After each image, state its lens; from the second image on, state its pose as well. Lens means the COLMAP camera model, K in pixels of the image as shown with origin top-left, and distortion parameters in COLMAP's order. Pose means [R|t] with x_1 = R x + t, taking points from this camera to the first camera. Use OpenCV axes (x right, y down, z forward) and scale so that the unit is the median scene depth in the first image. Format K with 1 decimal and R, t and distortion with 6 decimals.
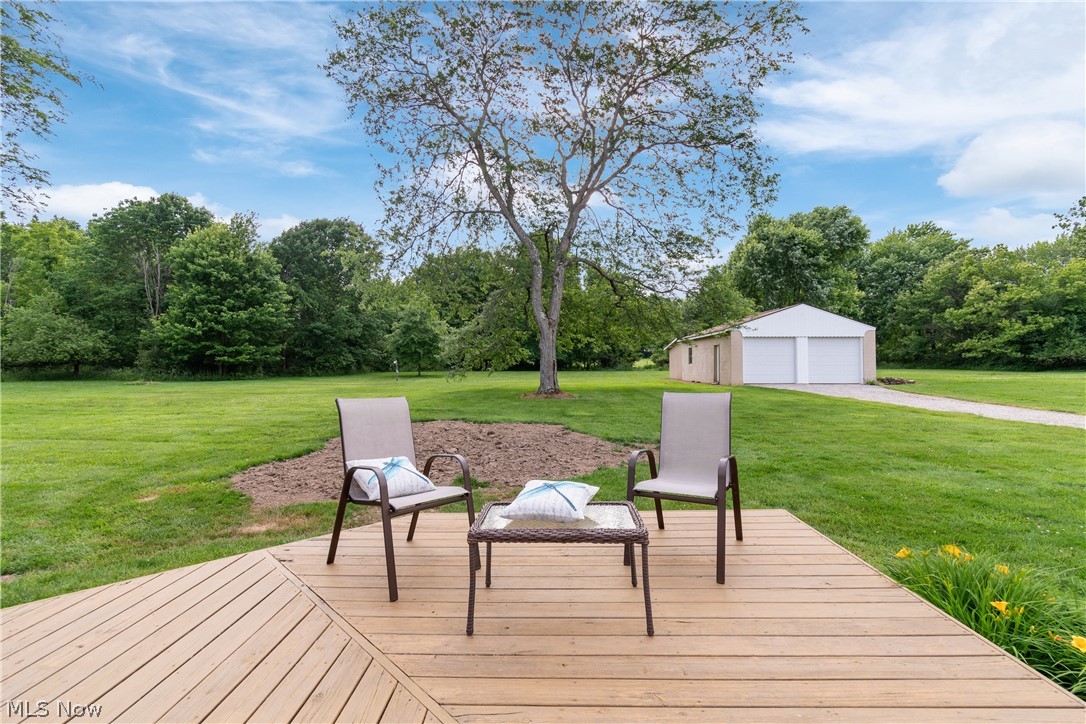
lens RADIAL K [[482.2, 0, 545.9], [0, 482.2, 360.6], [0, 0, 1]] dist [-0.001732, -0.000320]
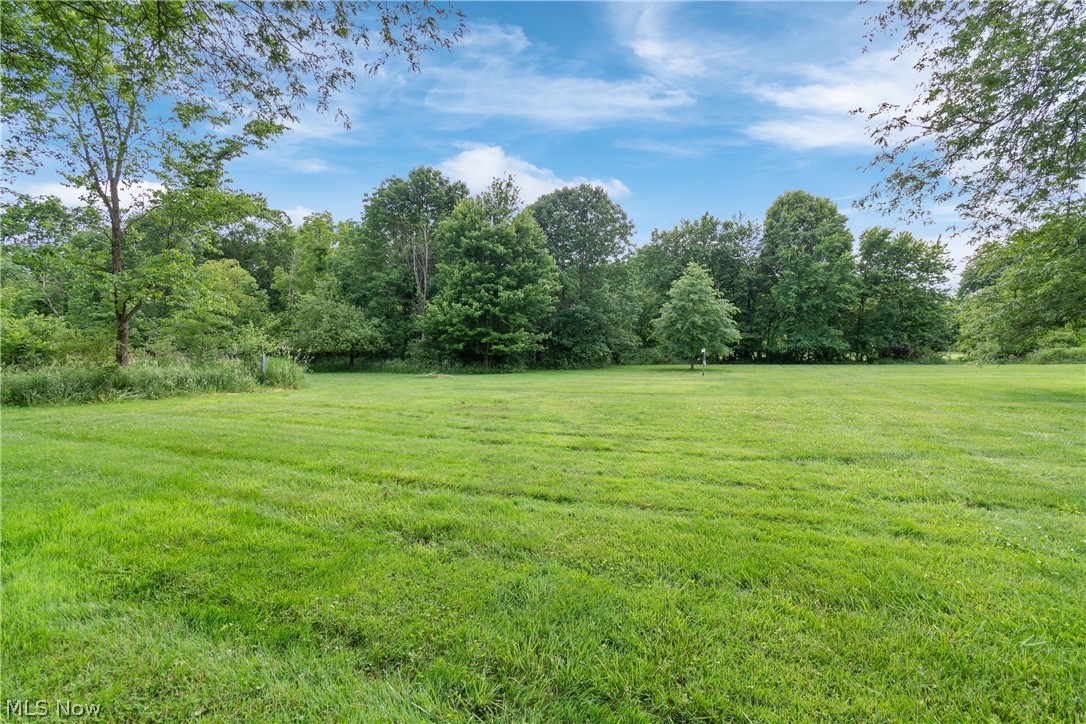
lens RADIAL K [[493.4, 0, 543.6], [0, 493.4, 358.7], [0, 0, 1]] dist [0.021259, -0.000429]
pose [[0.948148, -0.002237, -0.317820, -0.320082], [0.004646, 0.999966, 0.006824, 0.009605], [0.317794, -0.007946, 0.948126, 0.209100]]
